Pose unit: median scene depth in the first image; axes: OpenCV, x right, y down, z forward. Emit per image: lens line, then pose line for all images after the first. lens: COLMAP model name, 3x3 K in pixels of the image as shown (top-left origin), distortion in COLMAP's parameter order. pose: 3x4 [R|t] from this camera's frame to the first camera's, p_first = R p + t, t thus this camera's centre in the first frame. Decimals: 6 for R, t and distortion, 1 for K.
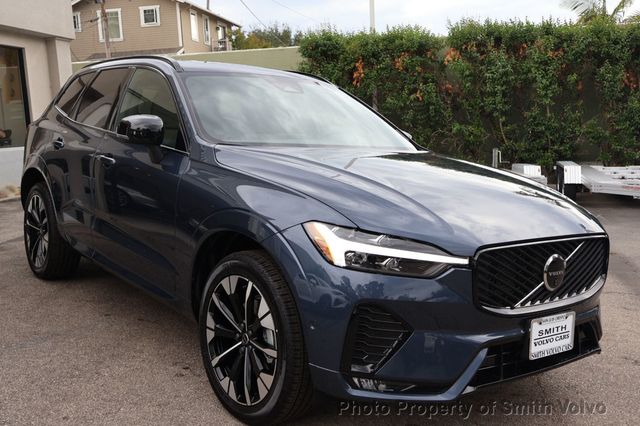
lens RADIAL K [[671.3, 0, 320.0], [0, 671.3, 213.0], [0, 0, 1]] dist [-0.007946, -0.011209]
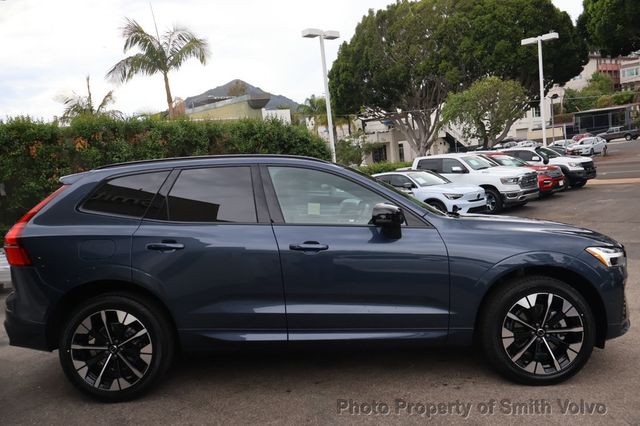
lens RADIAL K [[535.2, 0, 320.0], [0, 535.2, 213.0], [0, 0, 1]] dist [-0.012840, 0.005540]
pose [[0.617336, -0.103404, 0.779874, -1.310455], [0.175369, 0.984468, -0.008288, -0.161668], [-0.766904, 0.141882, 0.625882, 0.538826]]
